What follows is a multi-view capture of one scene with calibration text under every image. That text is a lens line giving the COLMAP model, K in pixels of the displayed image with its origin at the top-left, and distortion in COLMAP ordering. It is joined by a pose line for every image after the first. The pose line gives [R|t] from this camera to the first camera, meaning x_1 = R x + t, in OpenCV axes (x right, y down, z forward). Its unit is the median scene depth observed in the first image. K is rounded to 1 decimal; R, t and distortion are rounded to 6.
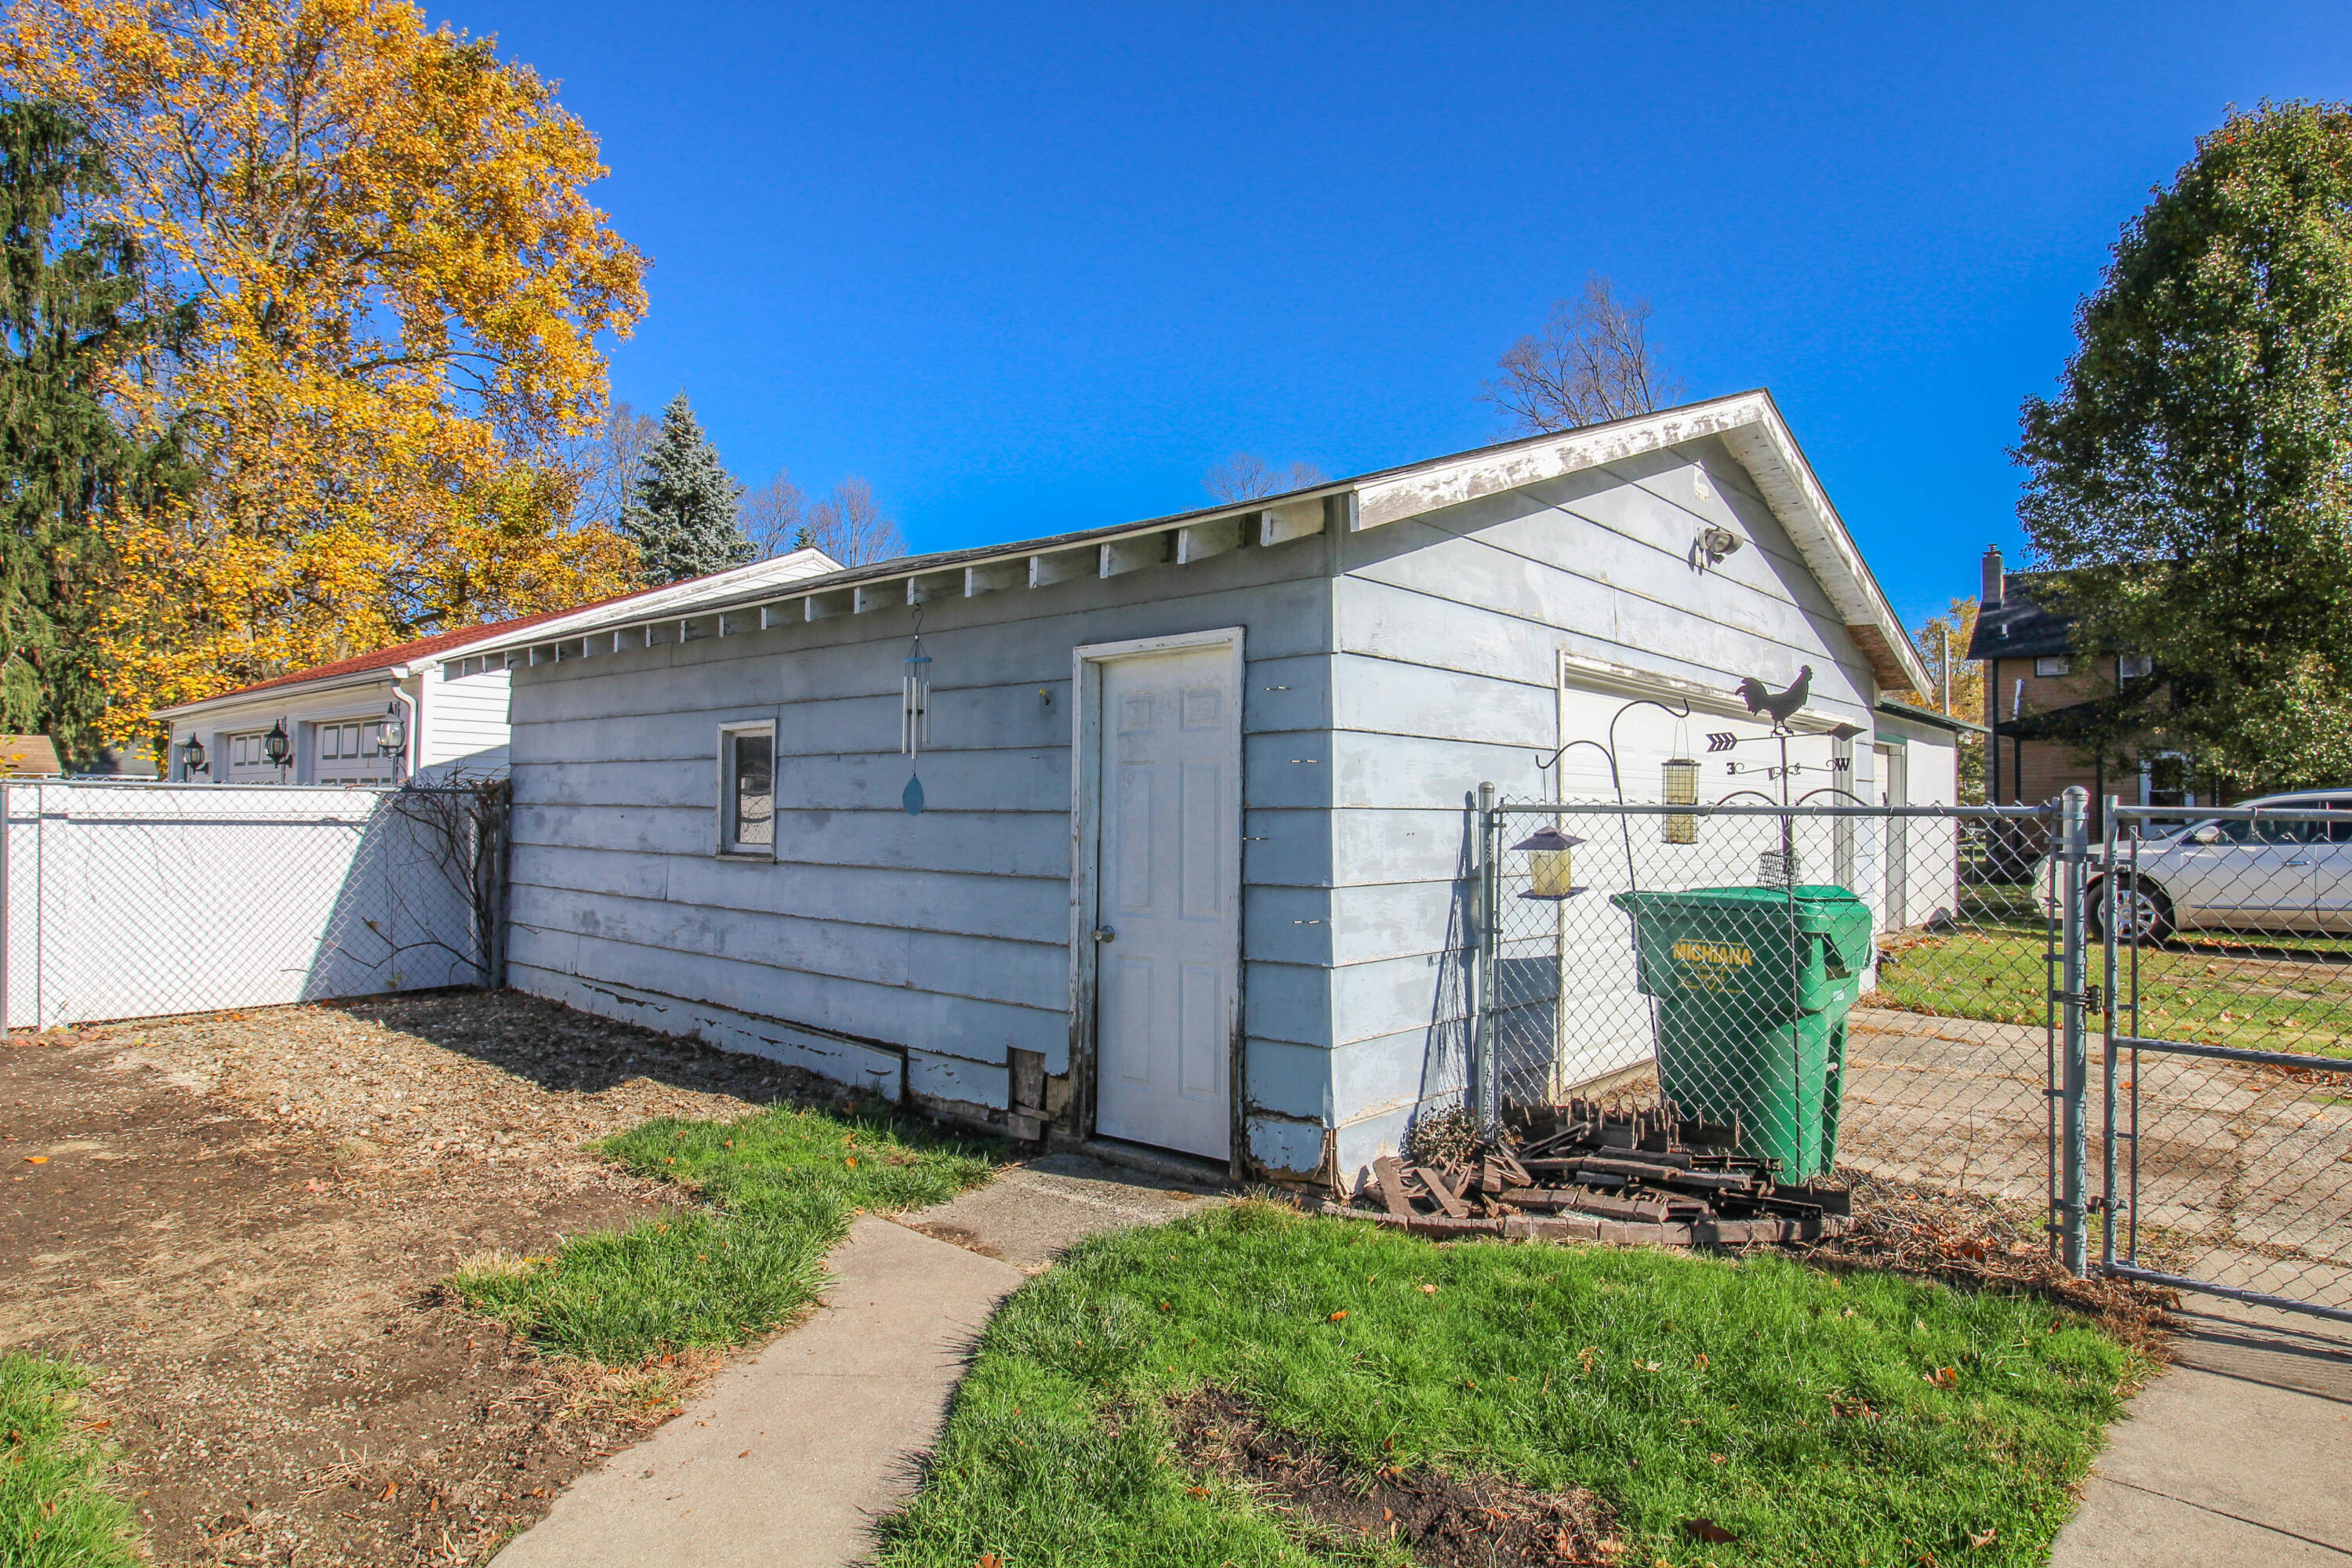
lens RADIAL K [[1337.5, 0, 1193.5], [0, 1337.5, 767.1], [0, 0, 1]] dist [-0.003303, -0.002509]
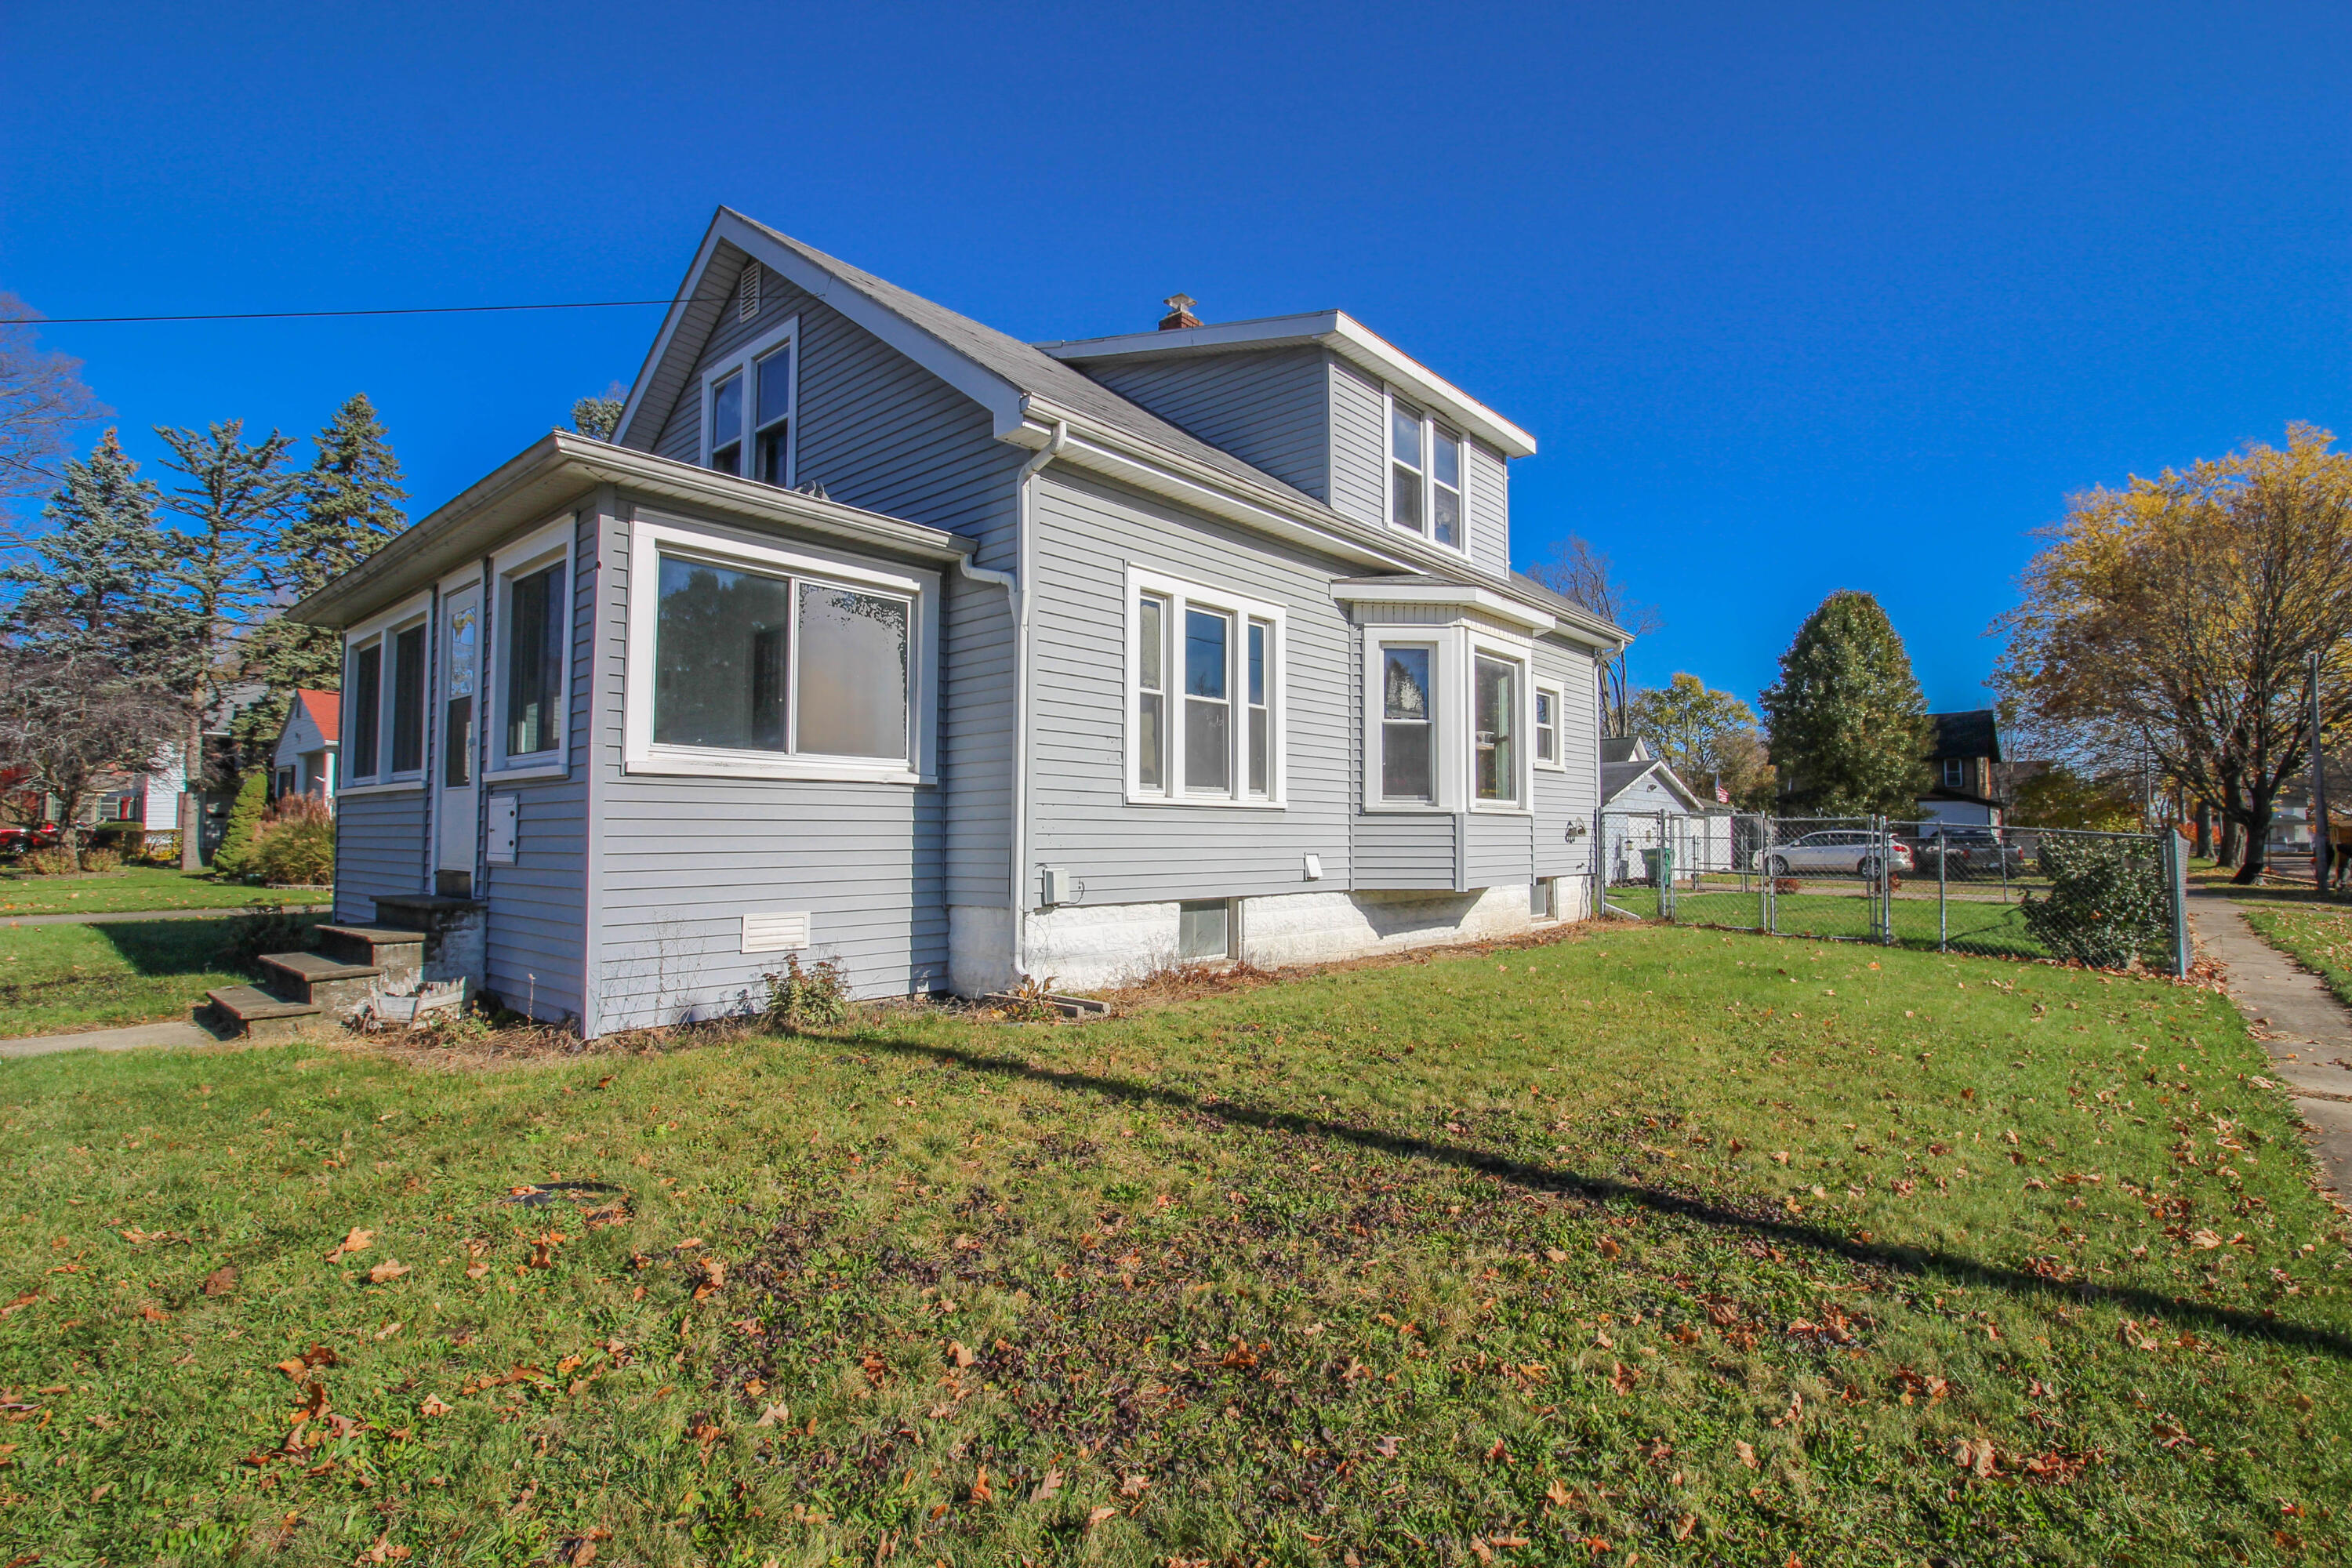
lens RADIAL K [[1090.1, 0, 1185.2], [0, 1090.1, 777.5], [0, 0, 1]] dist [-0.002641, -0.010647]
pose [[0.999681, -0.001177, -0.025245, -1.912207], [0.000691, 0.999814, -0.019270, -0.171532], [0.025263, 0.019247, 0.999496, -4.766513]]
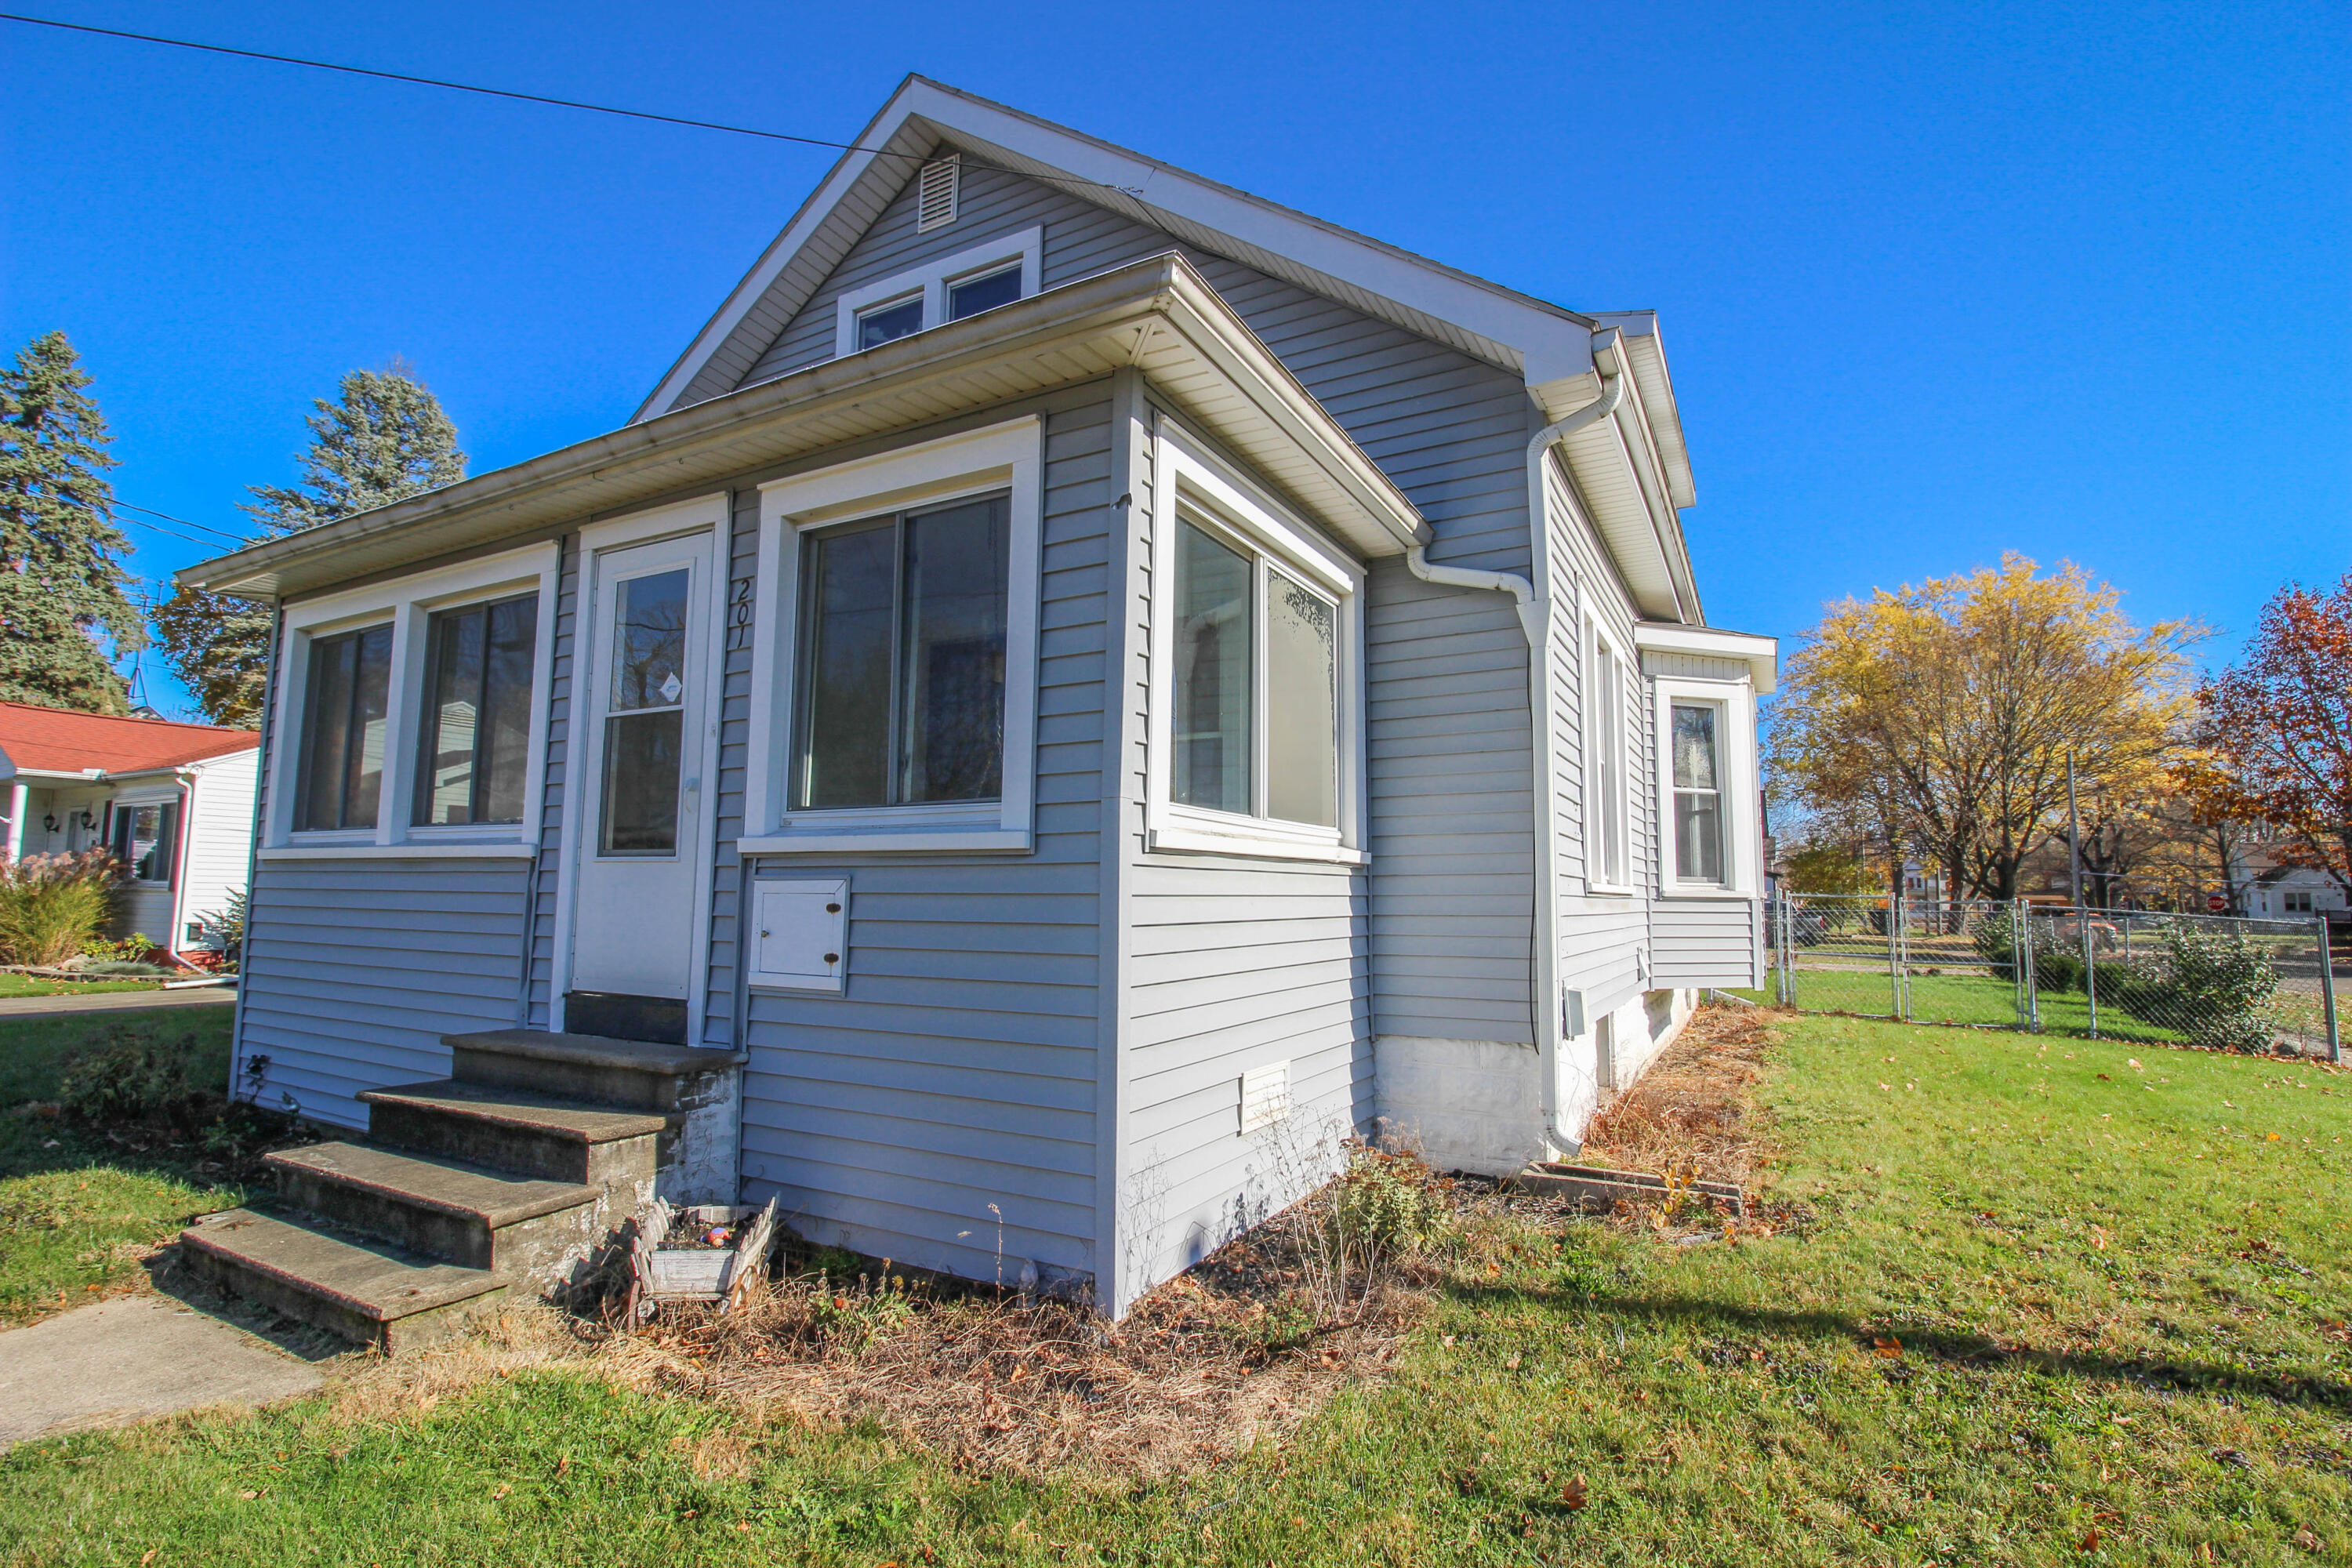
lens RADIAL K [[1090.1, 0, 1181.2], [0, 1090.1, 774.6], [0, 0, 1]] dist [-0.002641, -0.010647]
pose [[0.981128, 0.029313, 0.191126, -2.681578], [-0.014668, 0.996877, -0.077595, -0.192867], [-0.192804, 0.073327, 0.978494, -4.287989]]
